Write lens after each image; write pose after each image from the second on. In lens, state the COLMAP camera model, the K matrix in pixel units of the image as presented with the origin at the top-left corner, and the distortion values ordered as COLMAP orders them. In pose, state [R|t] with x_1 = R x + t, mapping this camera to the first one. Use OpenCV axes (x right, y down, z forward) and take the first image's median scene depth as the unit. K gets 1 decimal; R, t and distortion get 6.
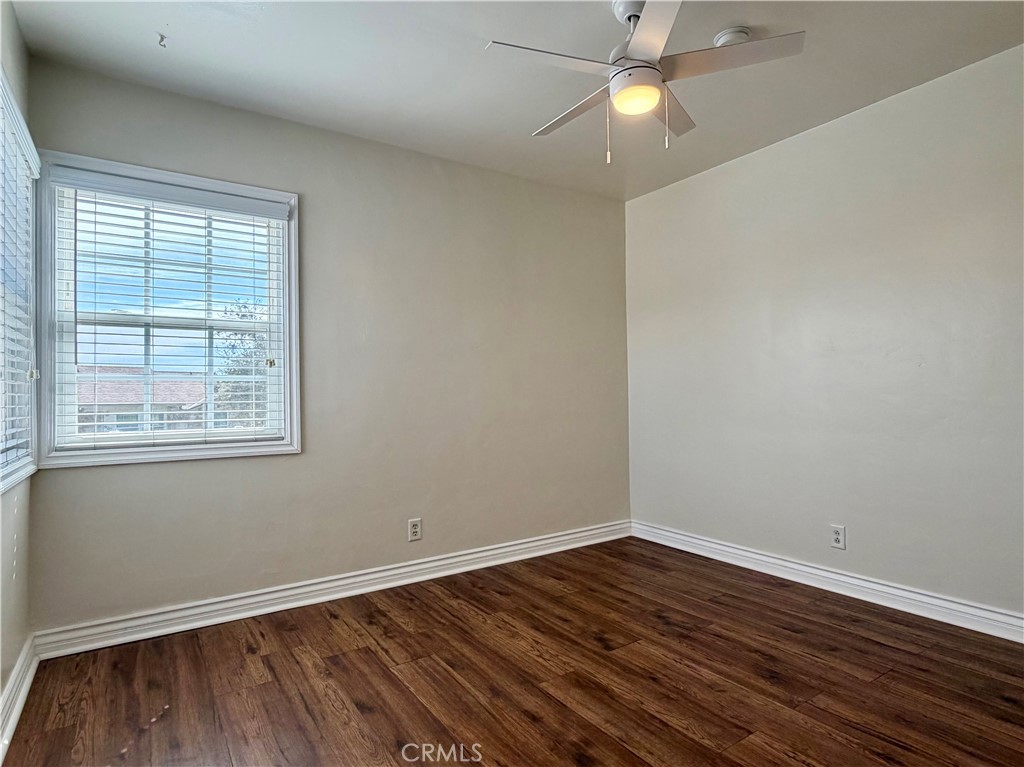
lens RADIAL K [[564.5, 0, 523.5], [0, 564.5, 381.4], [0, 0, 1]] dist [-0.000468, 0.000387]
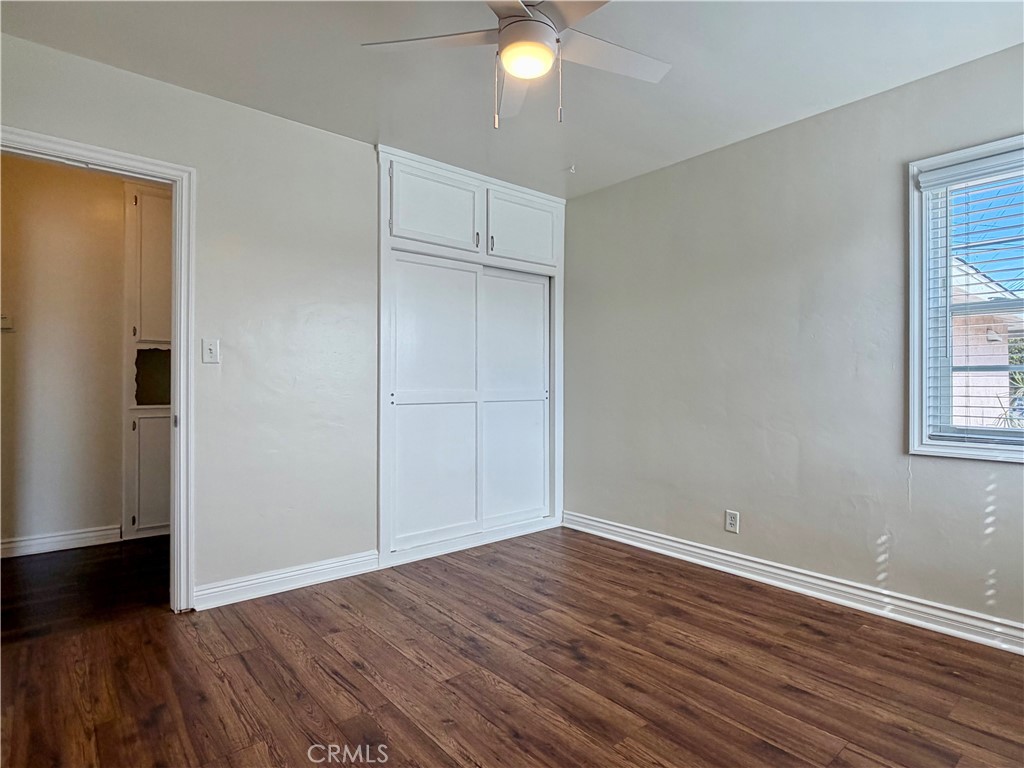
lens RADIAL K [[551.5, 0, 514.0], [0, 551.5, 384.3], [0, 0, 1]] dist [-0.001308, 0.001340]
pose [[-0.994354, 0.011960, -0.105436, 0.273826], [0.015034, 0.999483, -0.028404, 0.024912], [0.105041, -0.029829, -0.994020, 1.590534]]
